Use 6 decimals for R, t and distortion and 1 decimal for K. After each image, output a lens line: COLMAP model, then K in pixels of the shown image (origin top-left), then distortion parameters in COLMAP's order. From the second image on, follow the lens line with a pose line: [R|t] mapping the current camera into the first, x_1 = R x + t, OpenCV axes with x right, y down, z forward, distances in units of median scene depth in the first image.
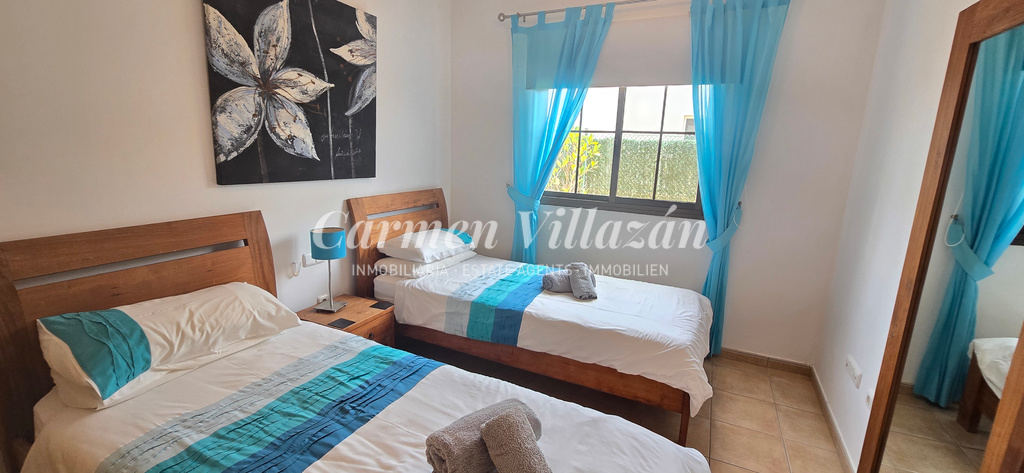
lens RADIAL K [[417.6, 0, 511.2], [0, 417.6, 240.8], [0, 0, 1]] dist [-0.004491, 0.000400]
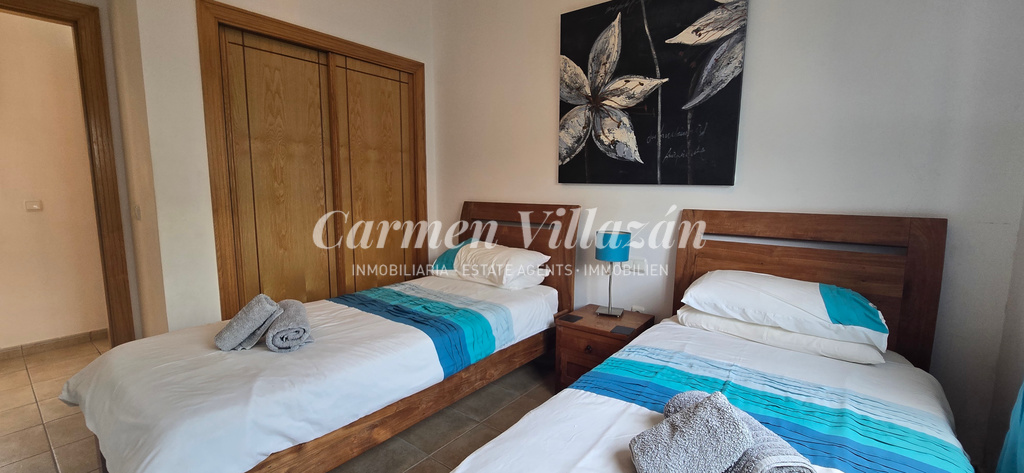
lens RADIAL K [[417.6, 0, 511.2], [0, 417.6, 240.8], [0, 0, 1]] dist [-0.004491, 0.000400]
pose [[-0.203101, 0.094458, -0.974591, 0.607081], [-0.224344, 0.964369, 0.140220, -0.095972], [0.953111, 0.247123, -0.174673, 1.011267]]
